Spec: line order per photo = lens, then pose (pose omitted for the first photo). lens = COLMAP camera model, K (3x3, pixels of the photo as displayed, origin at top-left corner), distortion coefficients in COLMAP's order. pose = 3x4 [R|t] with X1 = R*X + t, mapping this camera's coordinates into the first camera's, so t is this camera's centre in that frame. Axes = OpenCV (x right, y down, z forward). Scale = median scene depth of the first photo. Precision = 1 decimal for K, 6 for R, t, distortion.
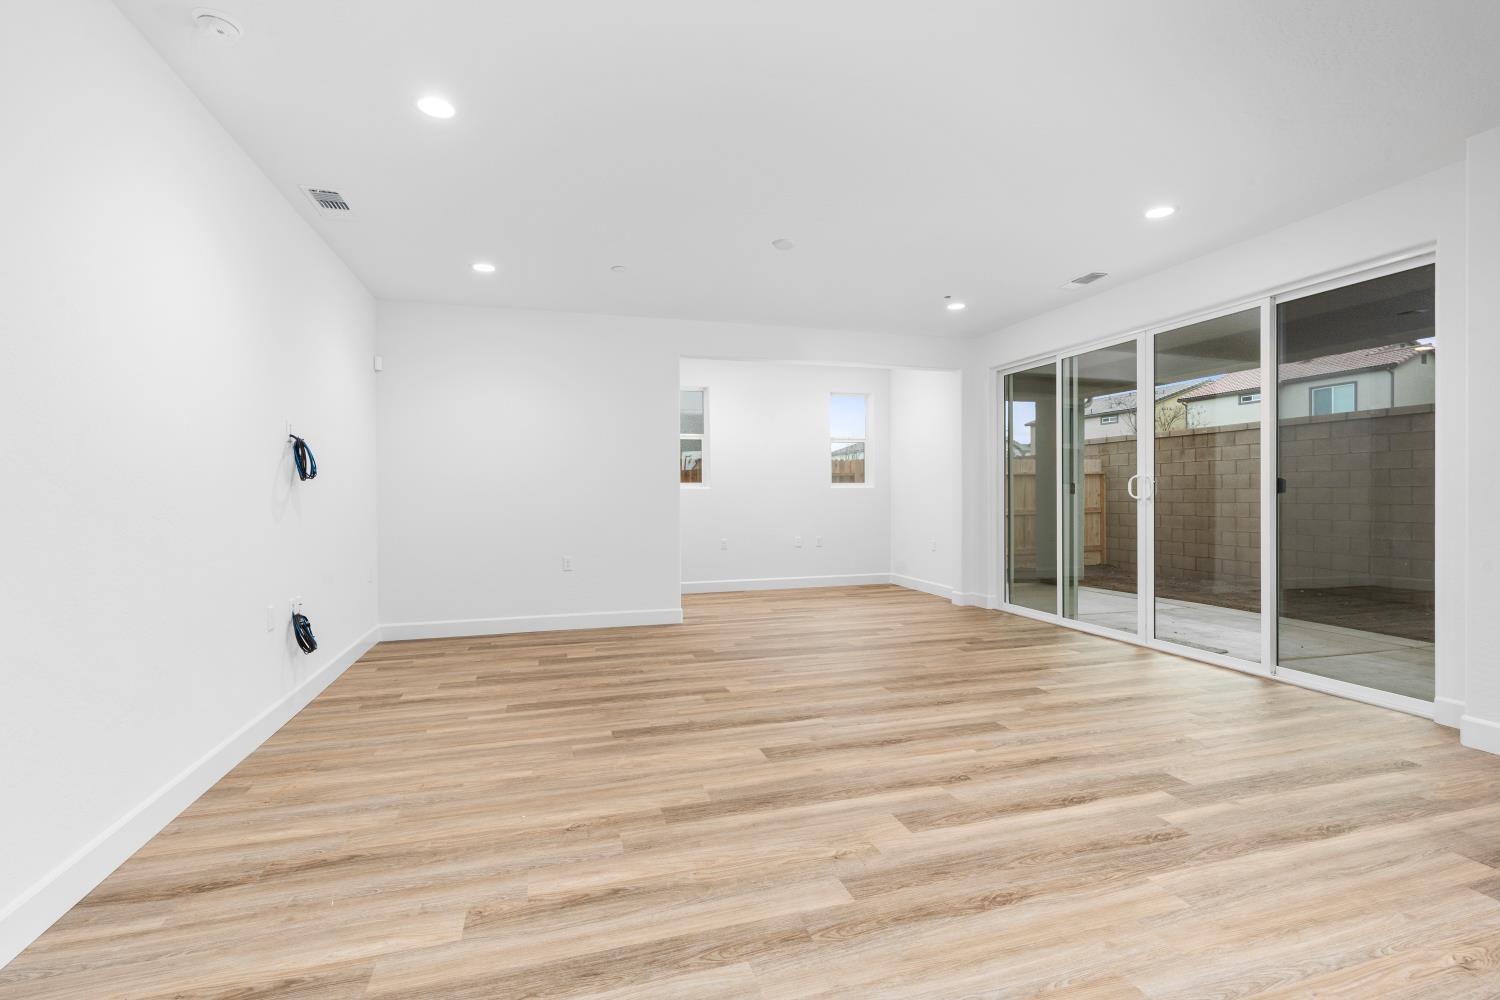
lens RADIAL K [[681.1, 0, 748.8], [0, 681.1, 504.9], [0, 0, 1]] dist [-0.004873, 0.001829]
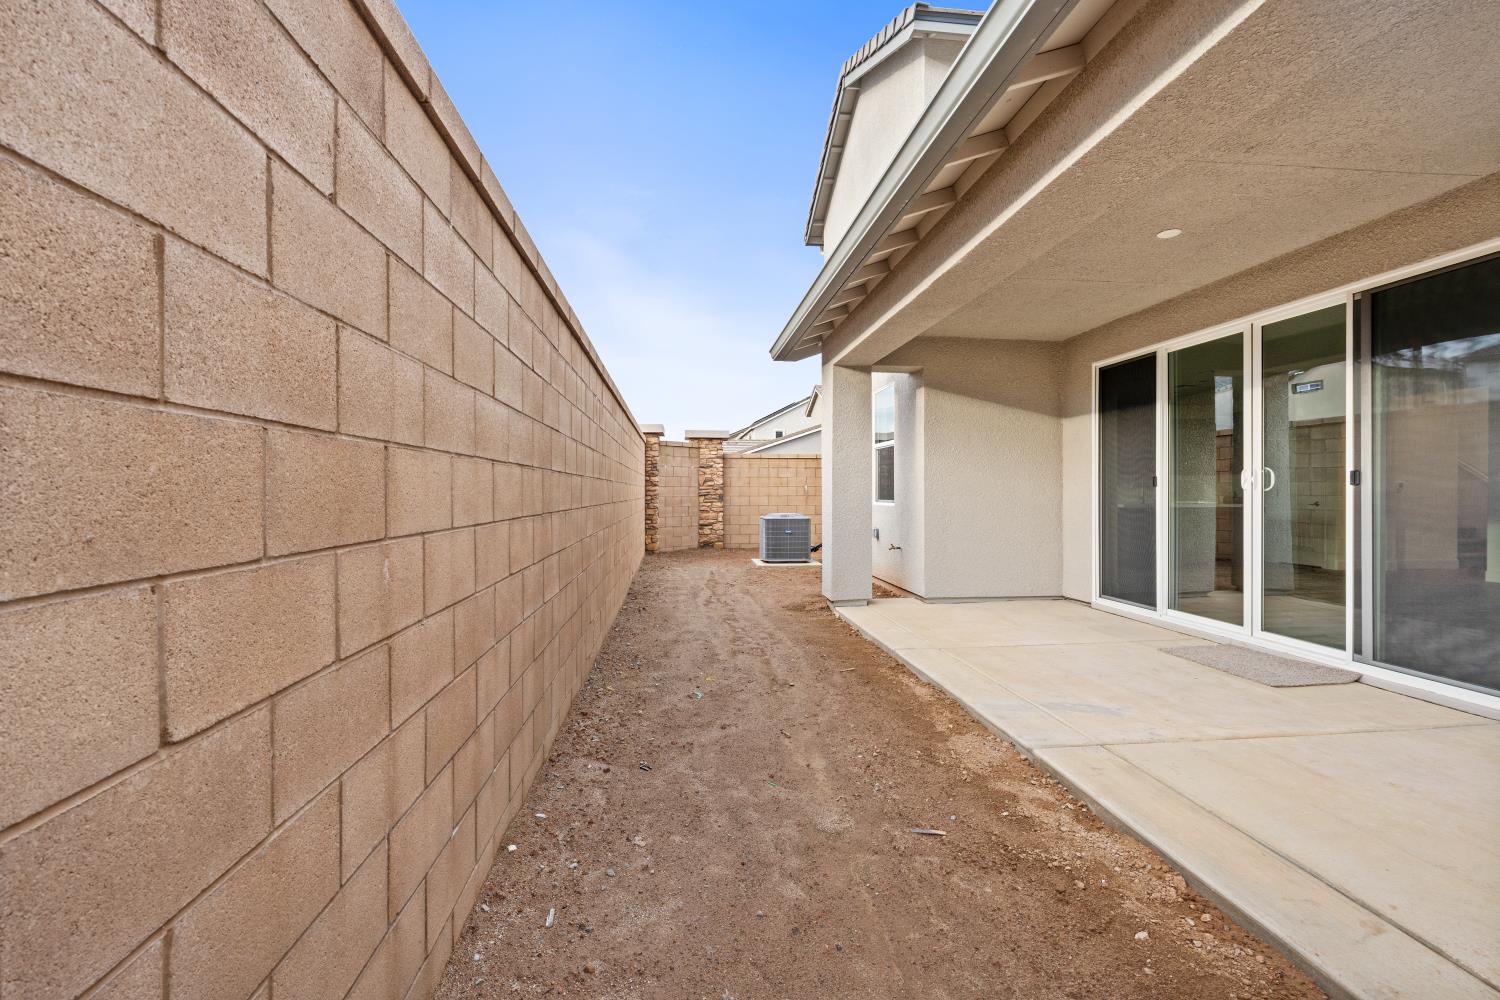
lens RADIAL K [[681.1, 0, 751.0], [0, 681.1, 490.3], [0, 0, 1]] dist [-0.004873, 0.001829]
pose [[-0.984880, 0.009852, 0.172957, 1.592671], [0.011720, 0.999883, 0.009784, -0.037164], [-0.172841, 0.011663, -0.984881, 2.944013]]
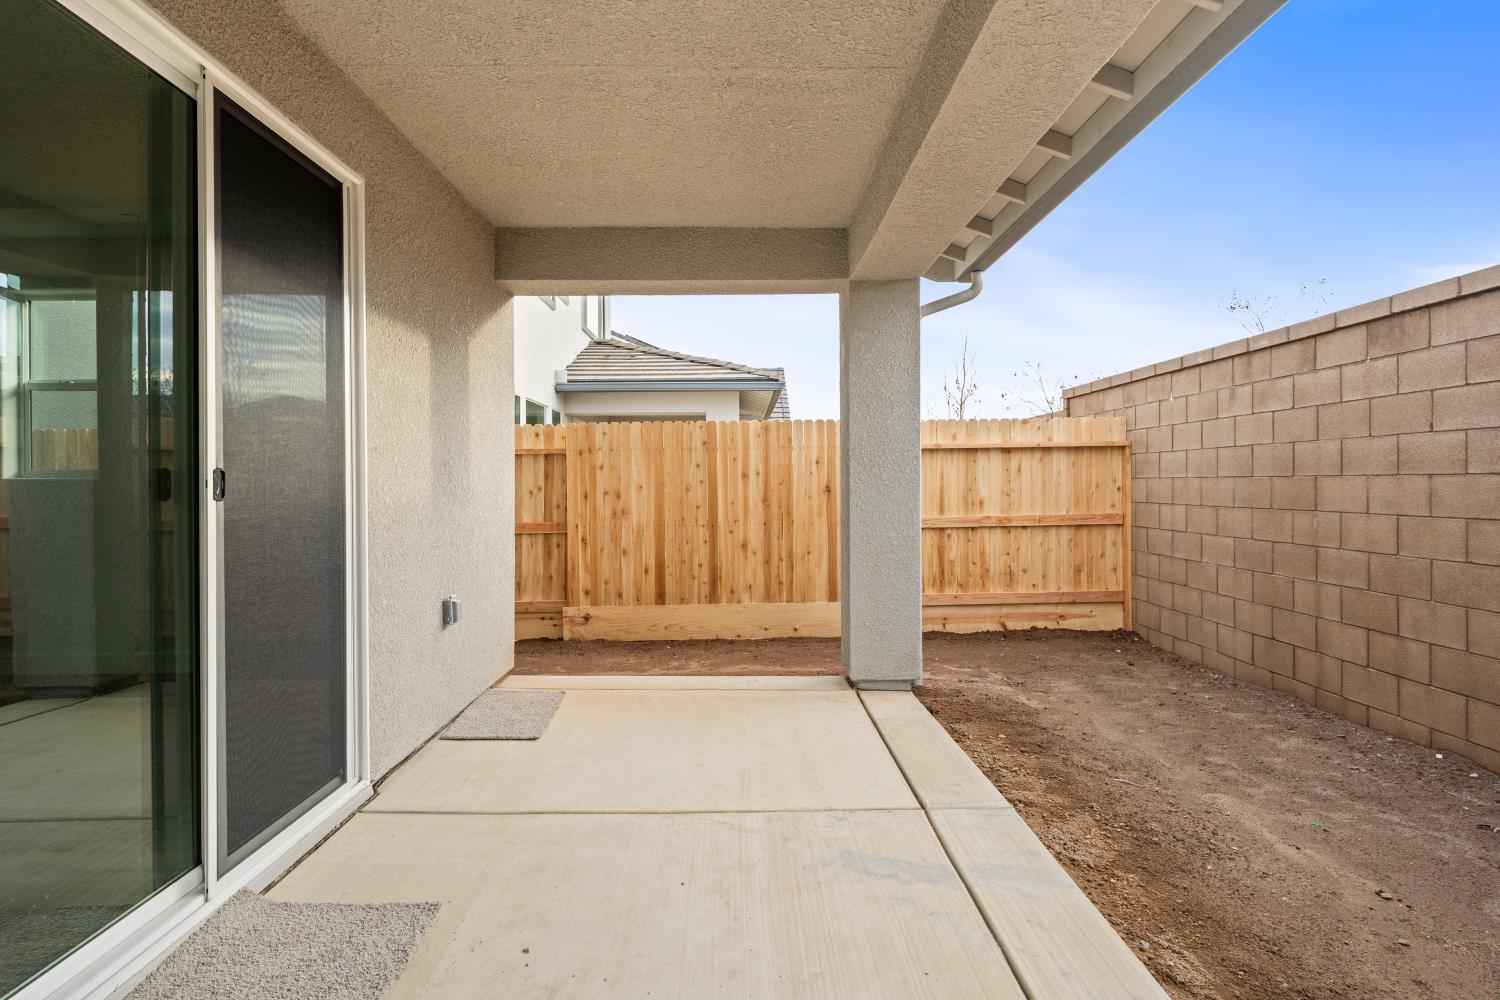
lens RADIAL K [[870.5, 0, 752.1], [0, 870.5, 489.7], [0, 0, 1]] dist [-0.005592, -0.002288]
pose [[0.964401, 0.005959, -0.264376, 1.368892], [-0.007404, 0.999963, -0.004471, -0.029140], [0.264339, 0.006270, 0.964409, 1.056679]]
